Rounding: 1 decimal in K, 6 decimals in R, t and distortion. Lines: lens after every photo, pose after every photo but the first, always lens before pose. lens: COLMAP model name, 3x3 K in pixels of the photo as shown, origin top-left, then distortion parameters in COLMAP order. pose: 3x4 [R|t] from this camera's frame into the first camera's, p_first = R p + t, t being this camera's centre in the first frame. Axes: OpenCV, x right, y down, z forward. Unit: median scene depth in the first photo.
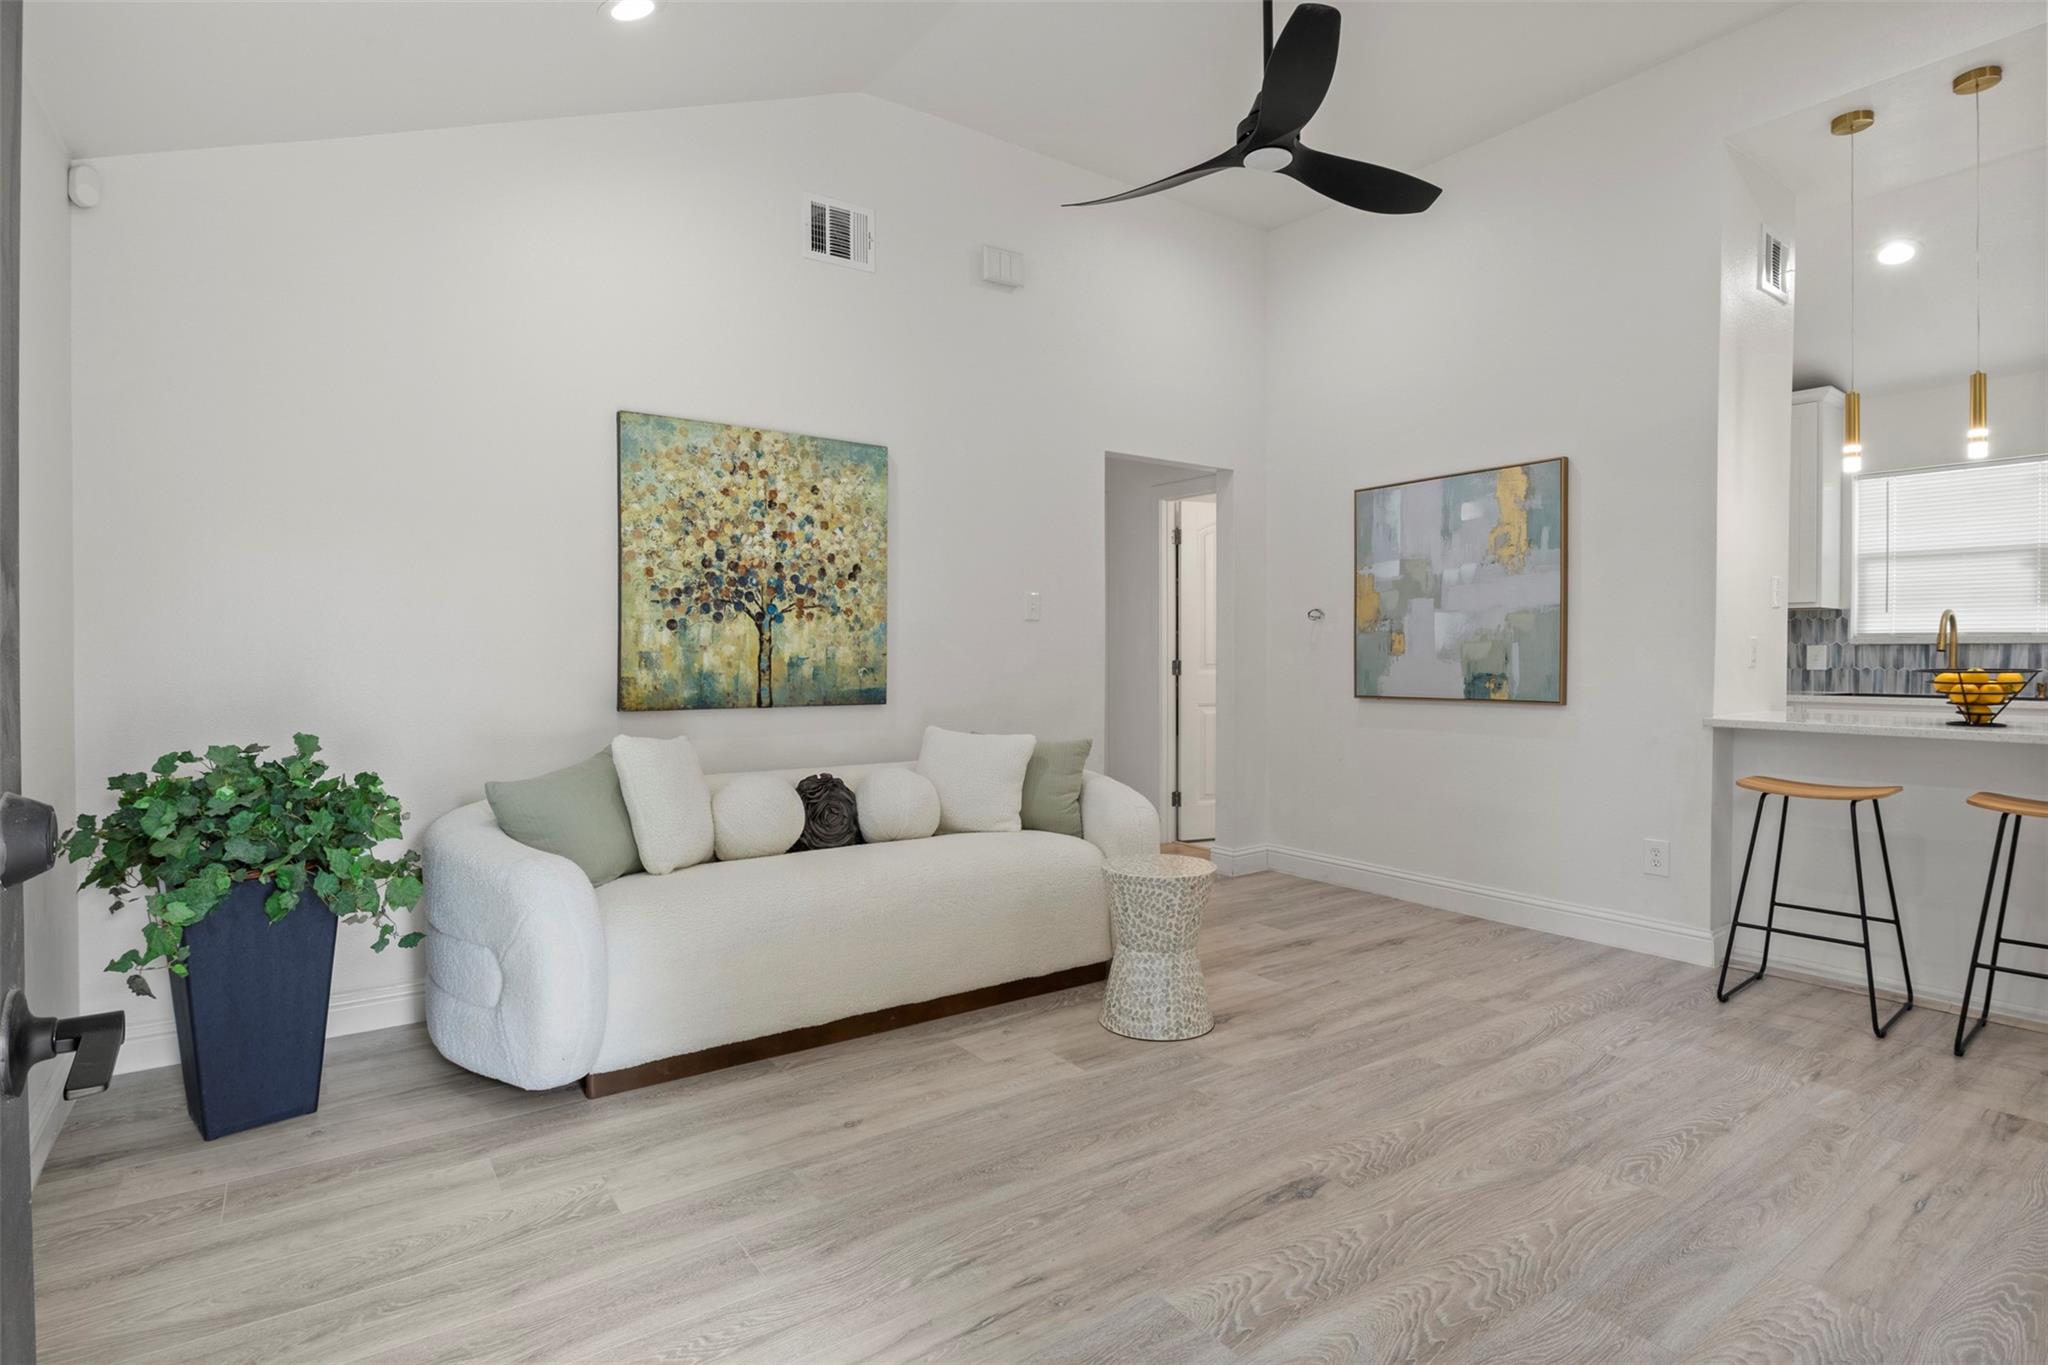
lens RADIAL K [[1020.7, 0, 1023.5], [0, 1020.7, 656.2], [0, 0, 1]] dist [-0.010091, -0.000698]
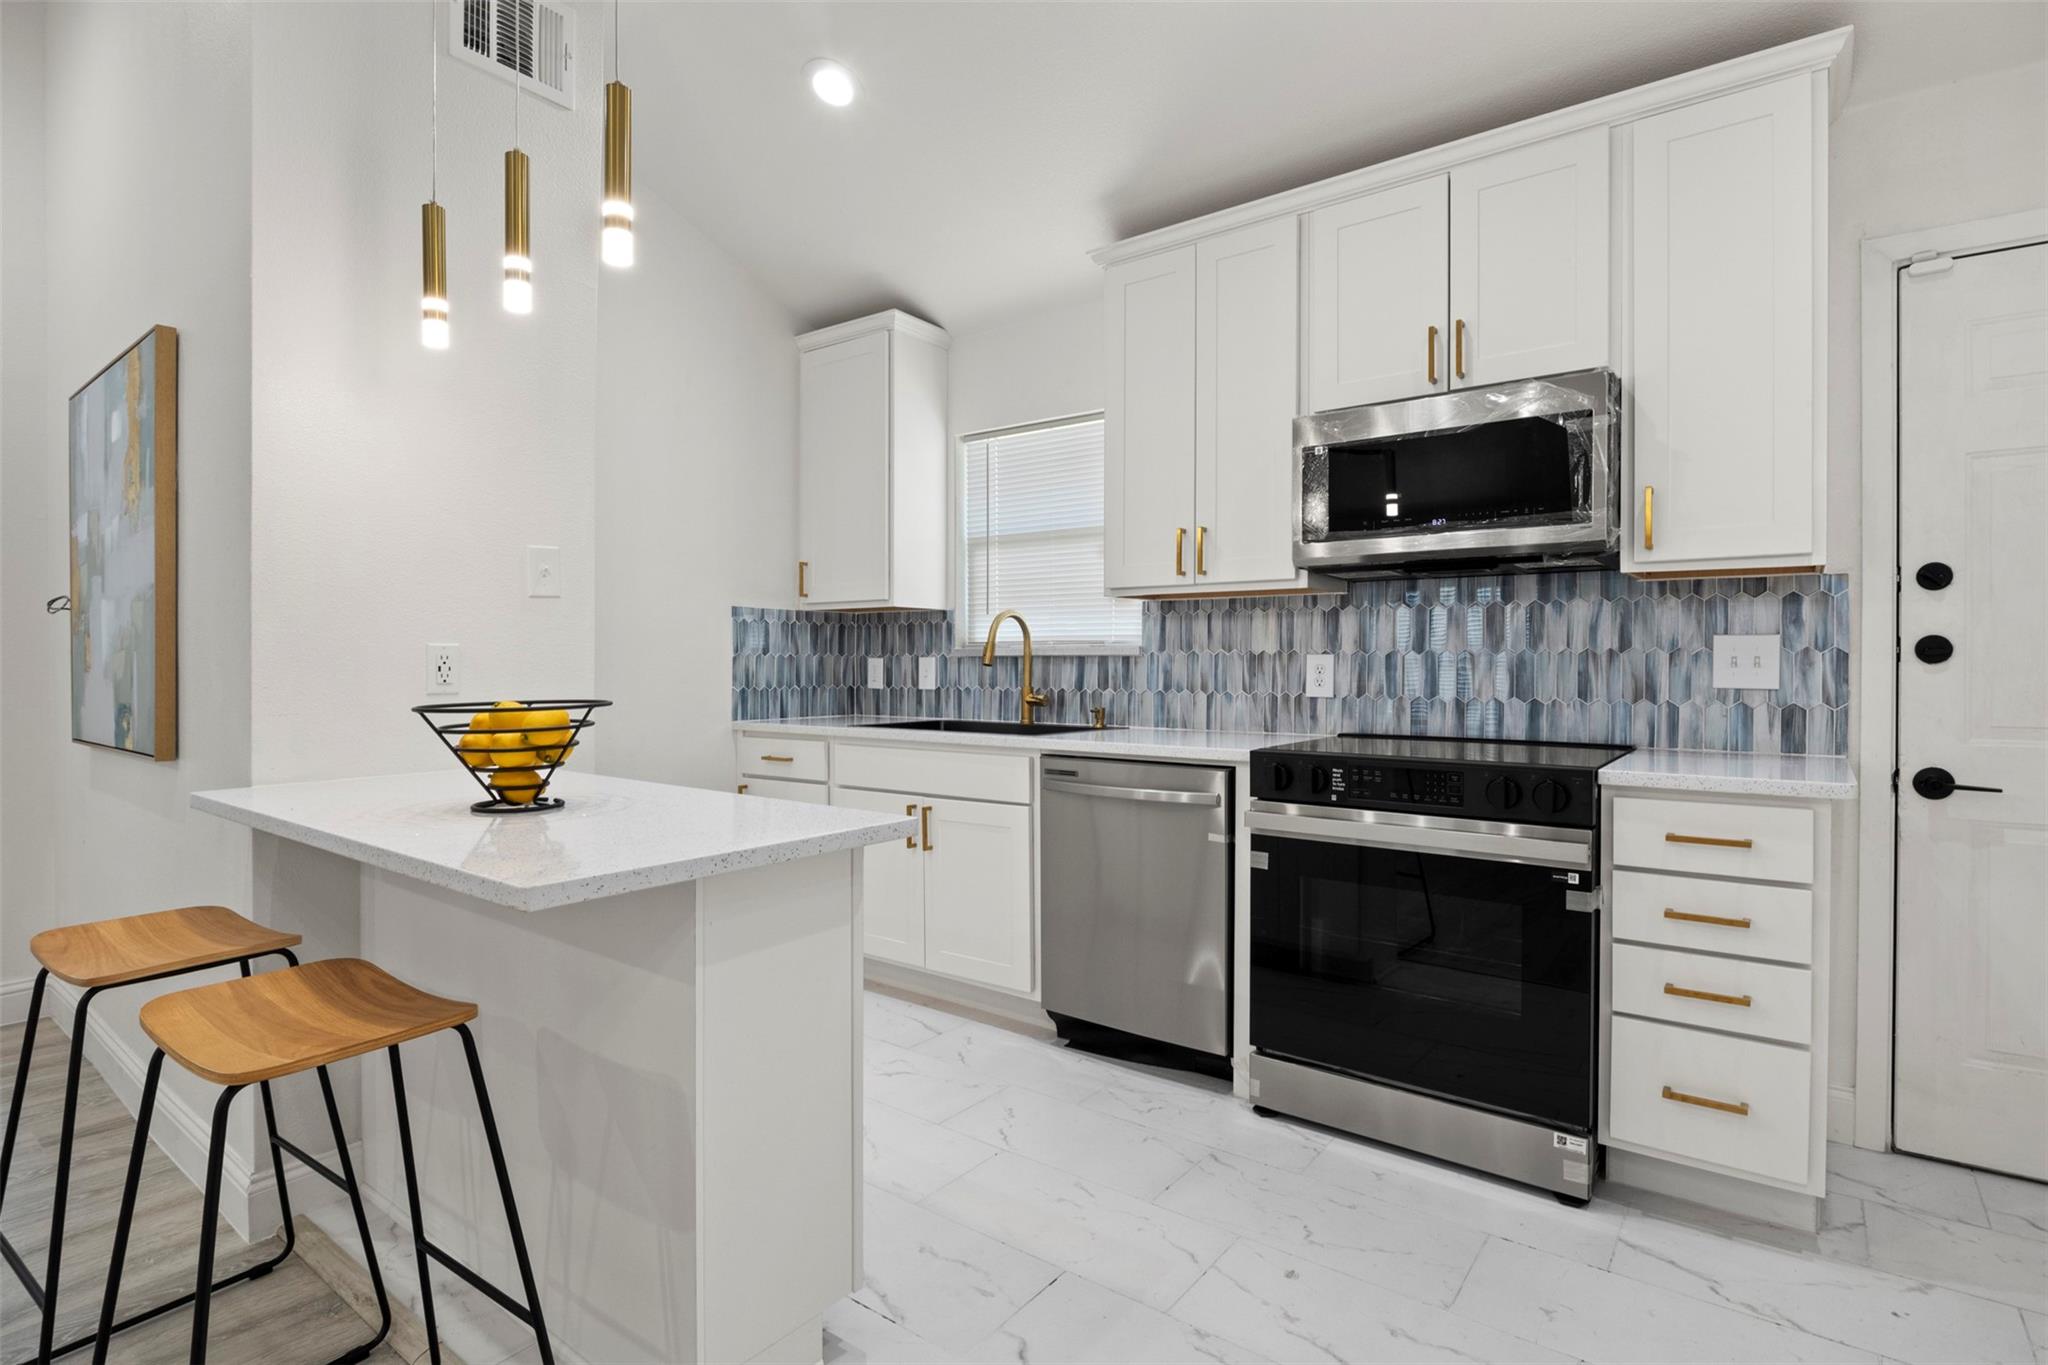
lens RADIAL K [[1020.7, 0, 1023.5], [0, 1020.7, 656.2], [0, 0, 1]] dist [-0.010091, -0.000698]
pose [[0.956247, 0.001222, 0.292557, 0.909690], [0.000684, 0.999979, -0.006415, -0.009240], [-0.292559, 0.006334, 0.956227, 0.347584]]
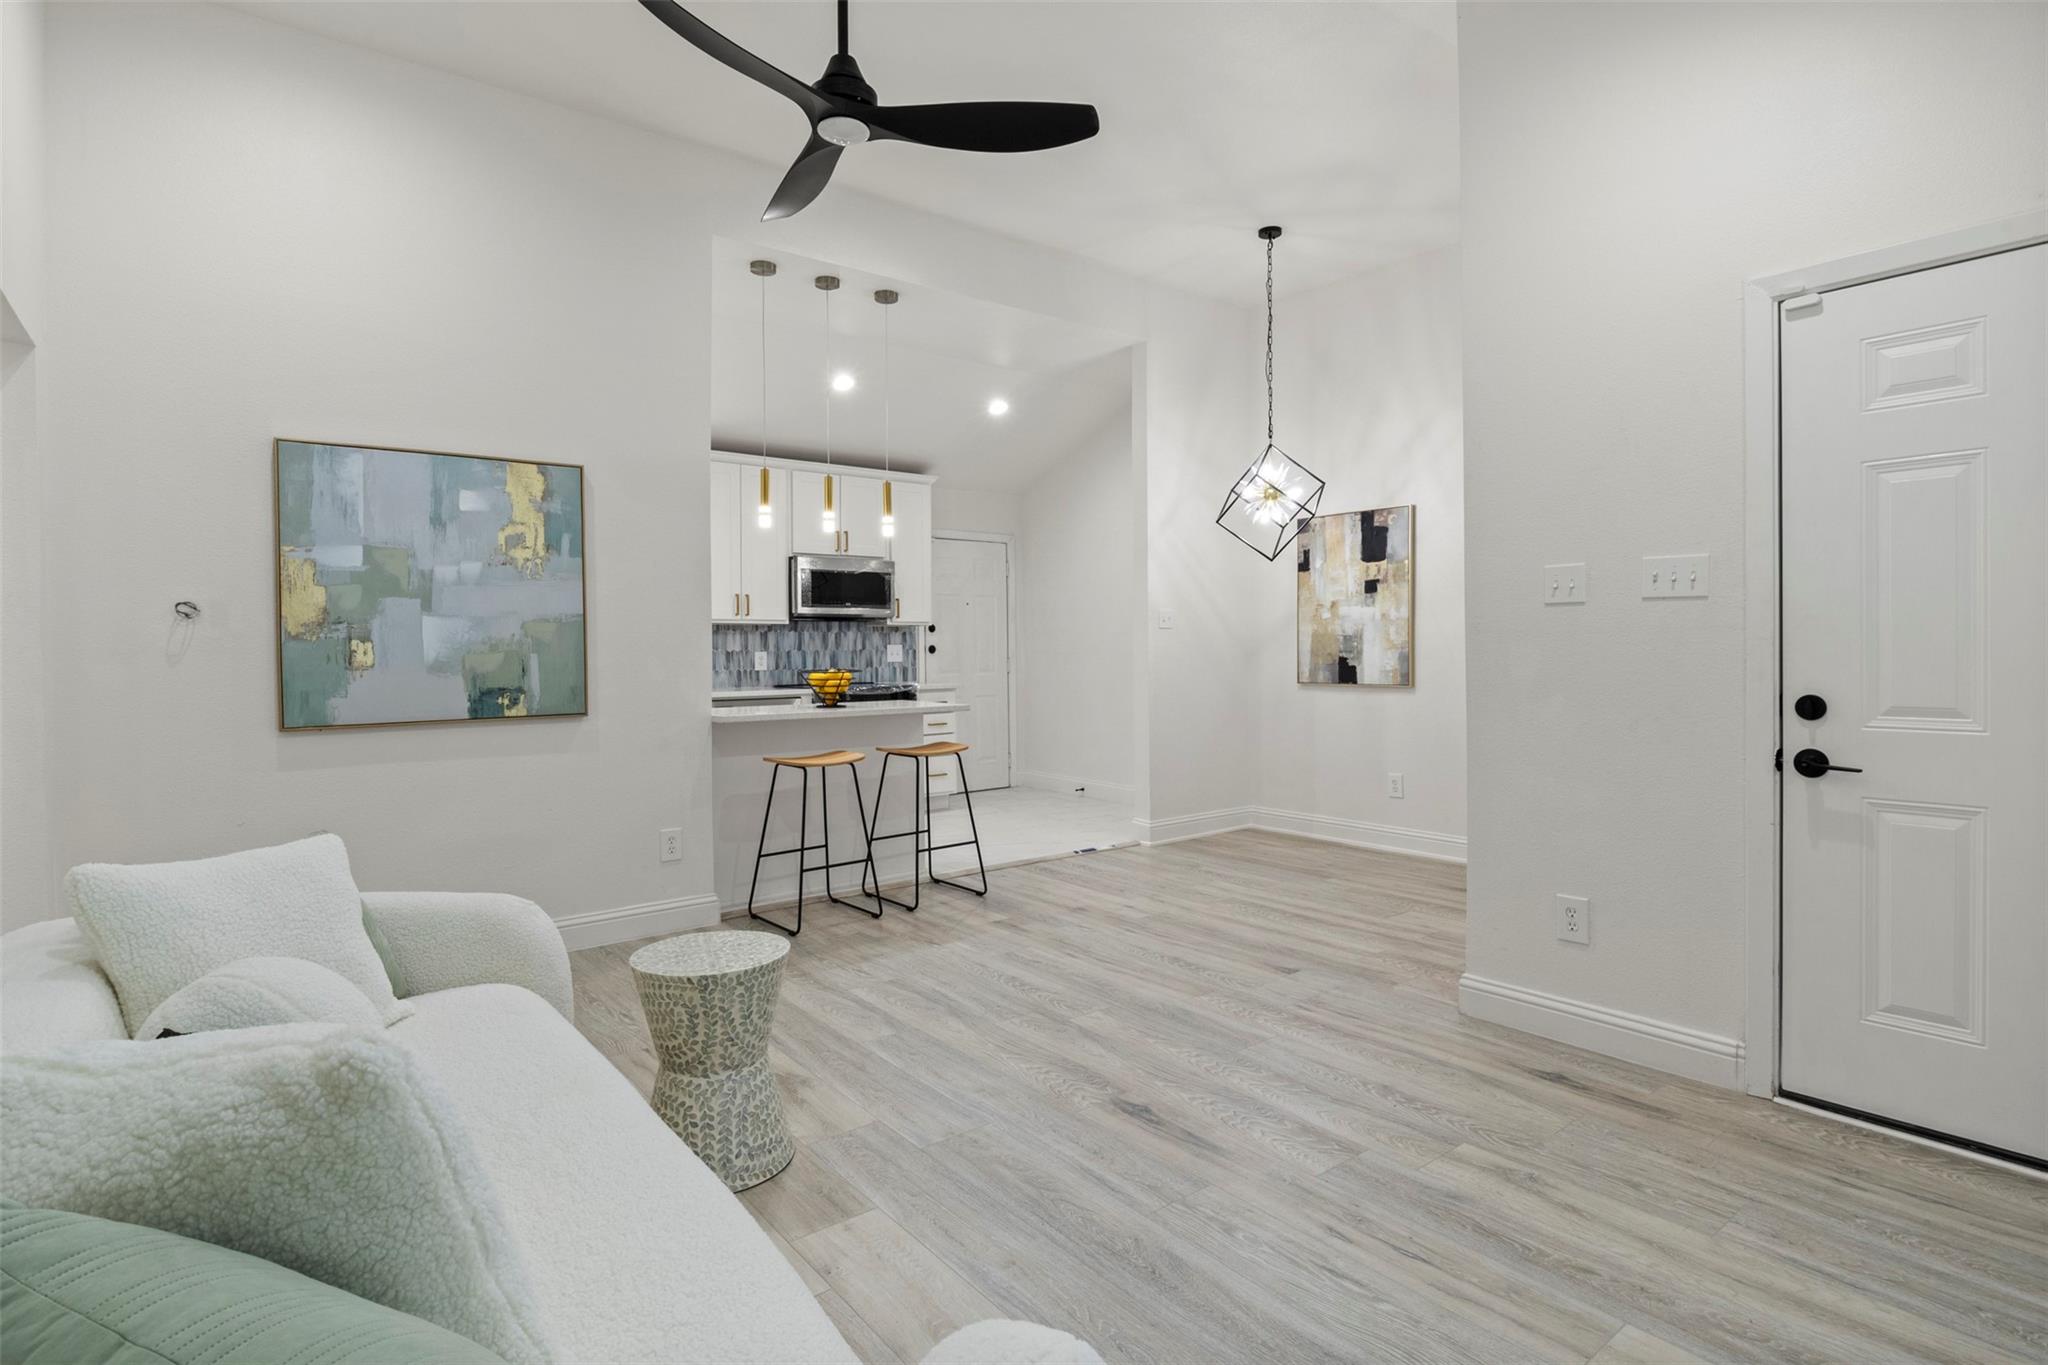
lens RADIAL K [[1020.7, 0, 1023.5], [0, 1020.7, 656.2], [0, 0, 1]] dist [-0.010091, -0.000698]
pose [[-0.046342, -0.004523, 0.998915, -0.529921], [0.013345, 0.999898, 0.005147, -0.010766], [-0.998837, 0.013569, -0.046276, 0.681034]]
